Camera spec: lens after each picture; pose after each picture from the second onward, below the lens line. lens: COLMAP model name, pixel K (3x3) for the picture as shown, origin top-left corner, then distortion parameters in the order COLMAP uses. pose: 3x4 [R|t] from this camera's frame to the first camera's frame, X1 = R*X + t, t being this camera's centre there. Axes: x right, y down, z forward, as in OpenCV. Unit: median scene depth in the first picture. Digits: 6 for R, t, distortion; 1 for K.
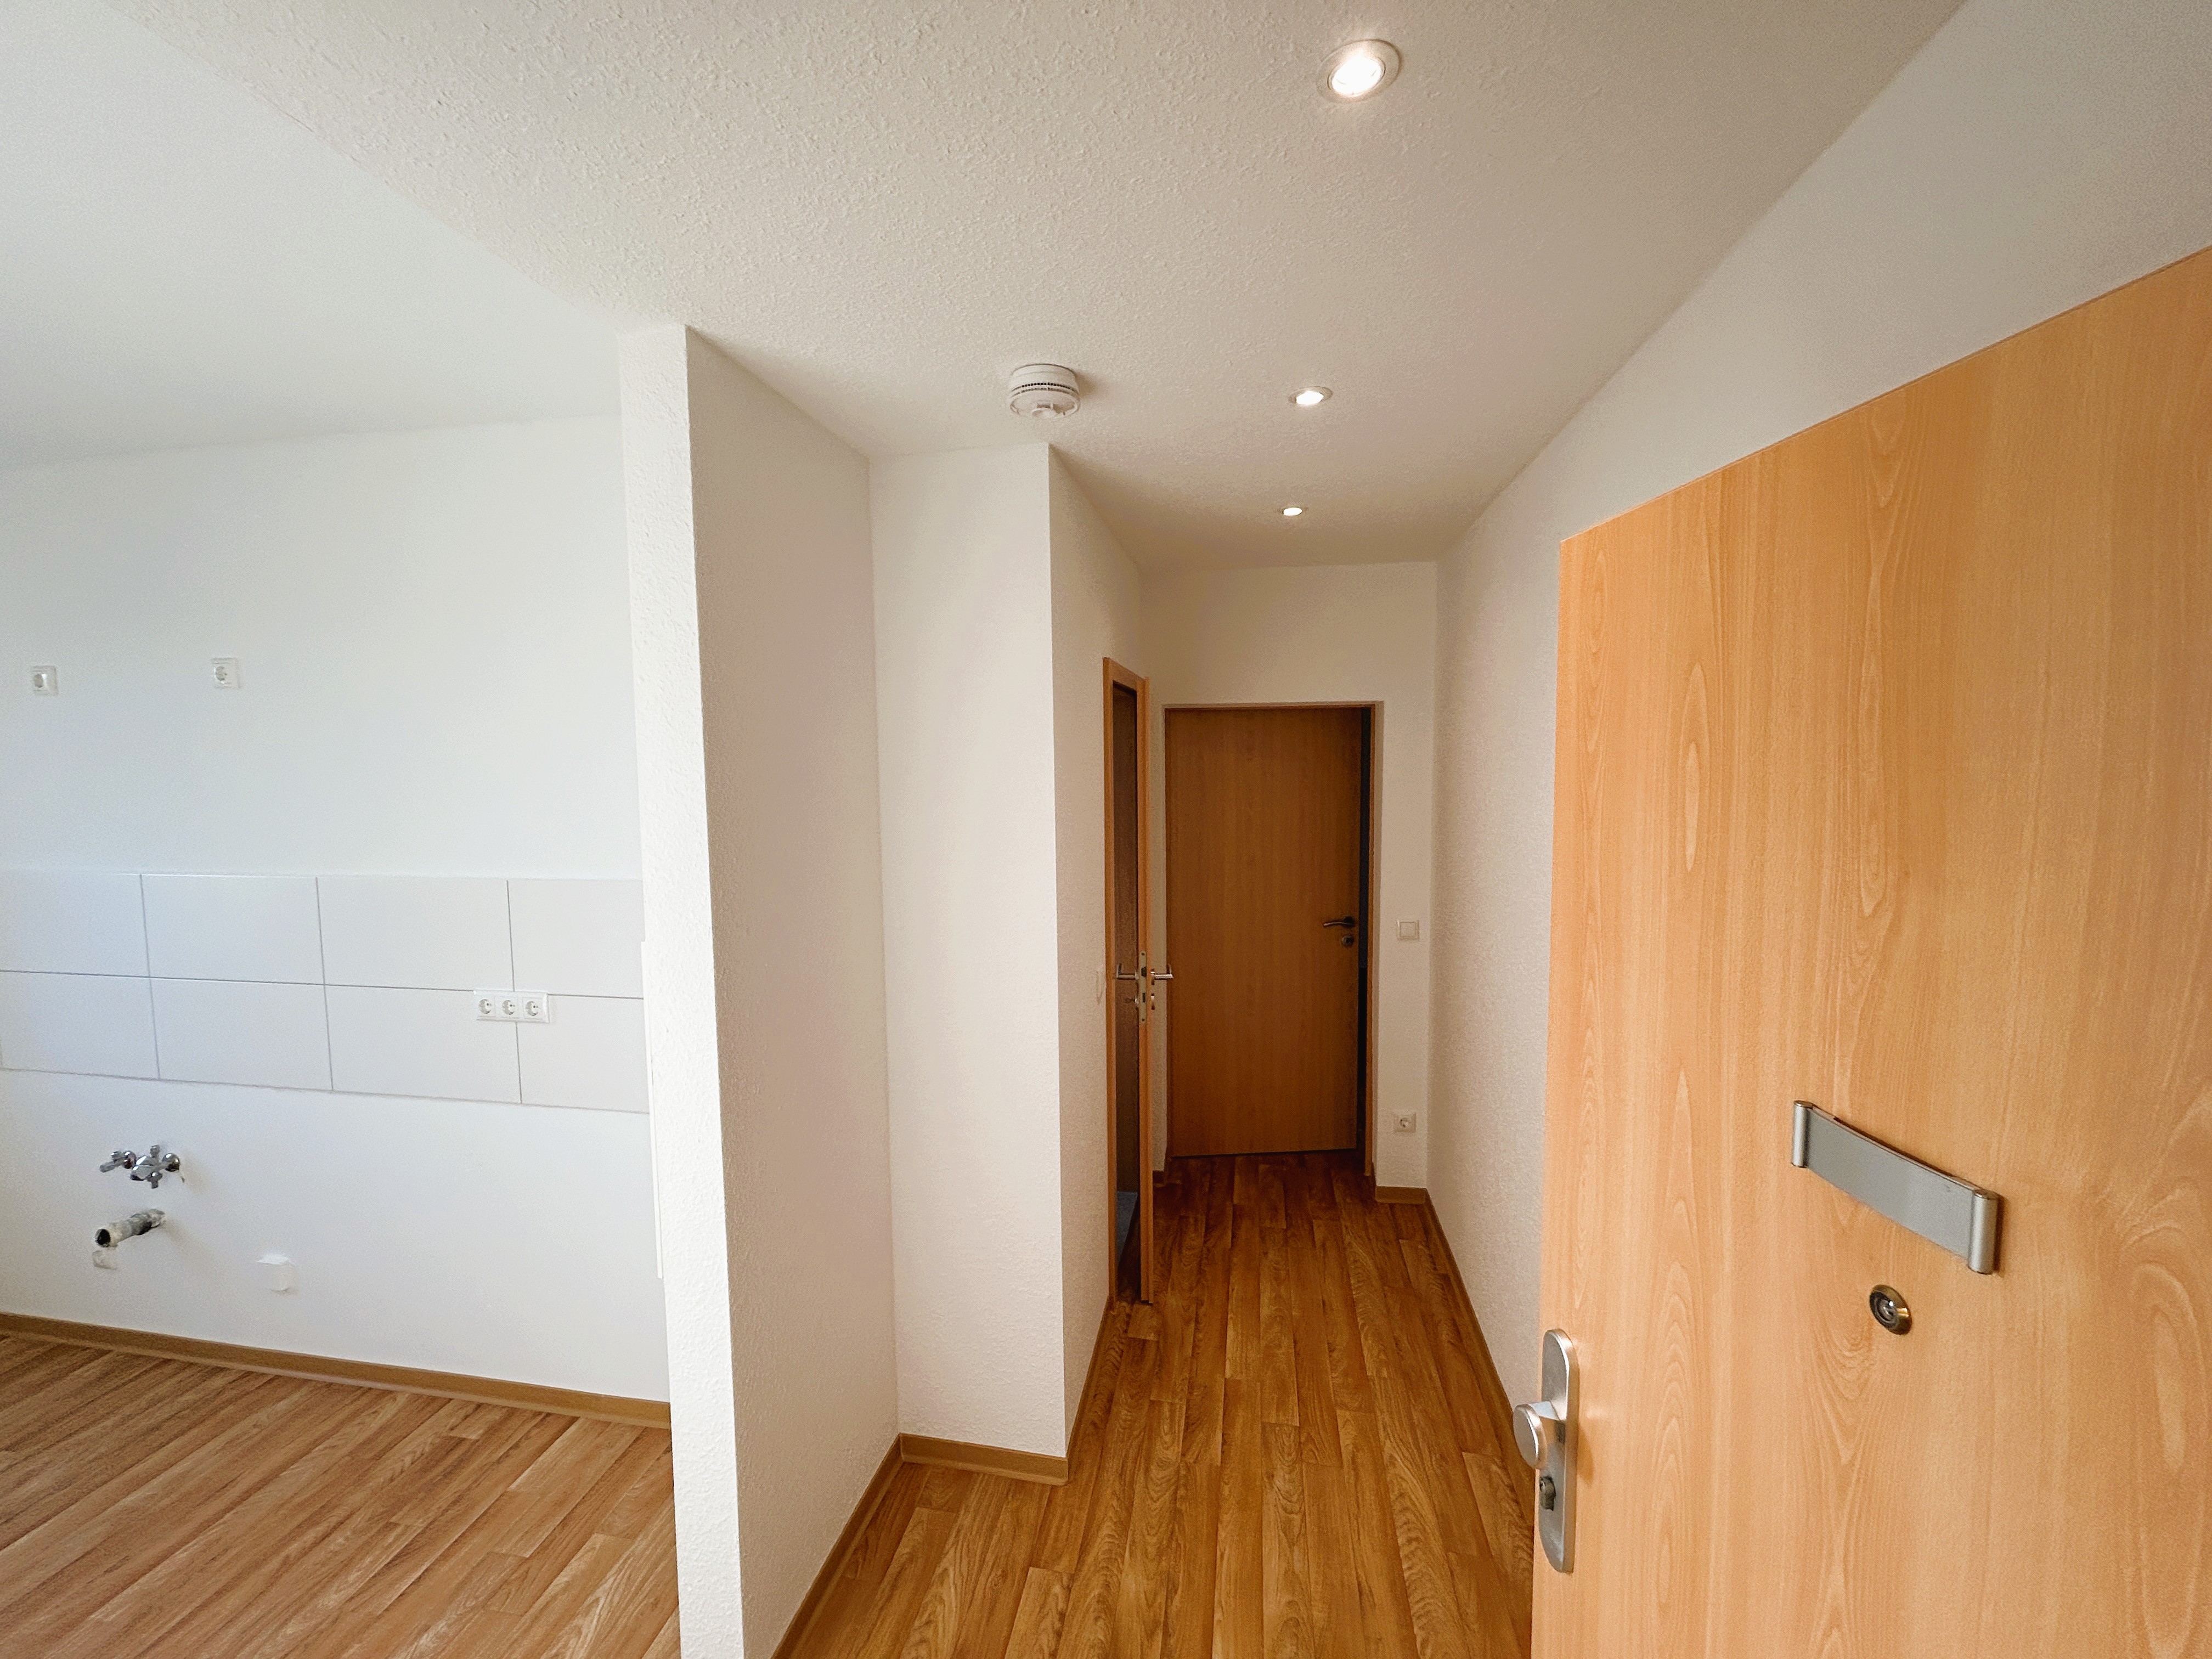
lens RADIAL K [[894.5, 0, 1095.4], [0, 894.5, 825.5], [0, 0, 1]] dist [0.004053, 0.000972]
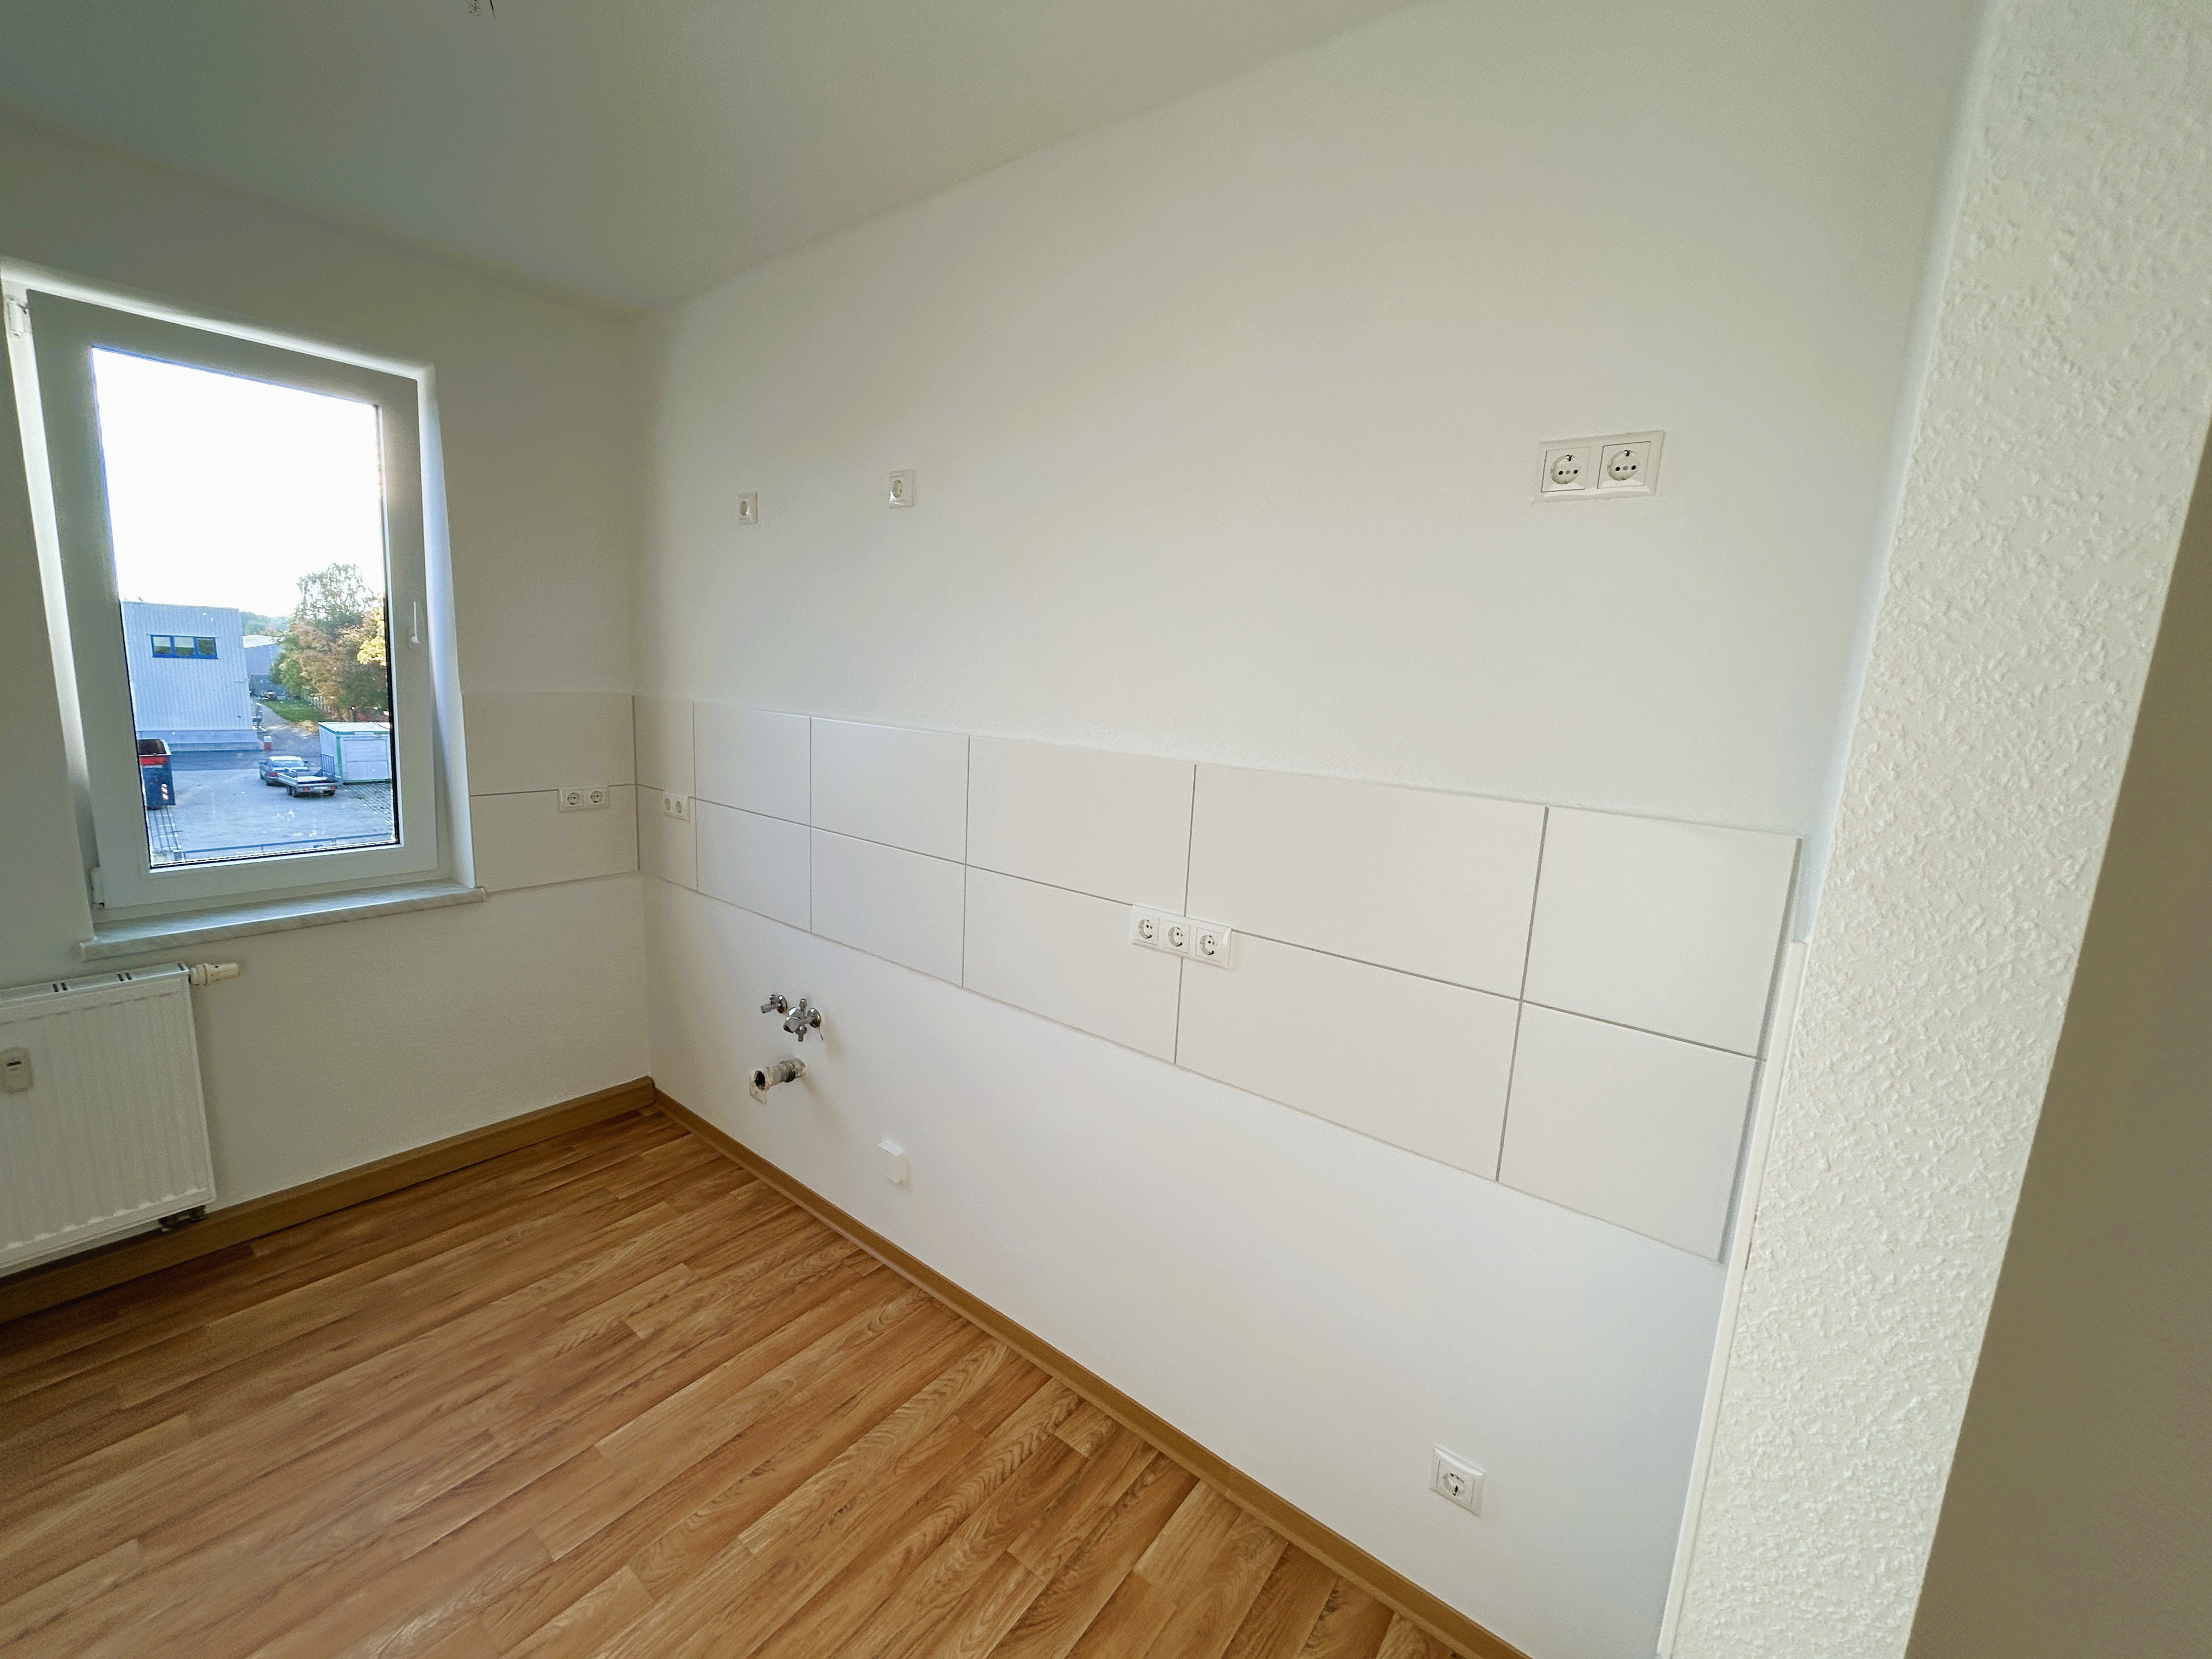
lens RADIAL K [[894.5, 0, 1116.8], [0, 894.5, 820.2], [0, 0, 1]] dist [0.004053, 0.000972]
pose [[0.896114, 0.135248, -0.422715, -0.387582], [-0.099846, 0.989456, 0.104914, 0.034389], [0.432448, -0.051809, 0.900169, 0.310665]]
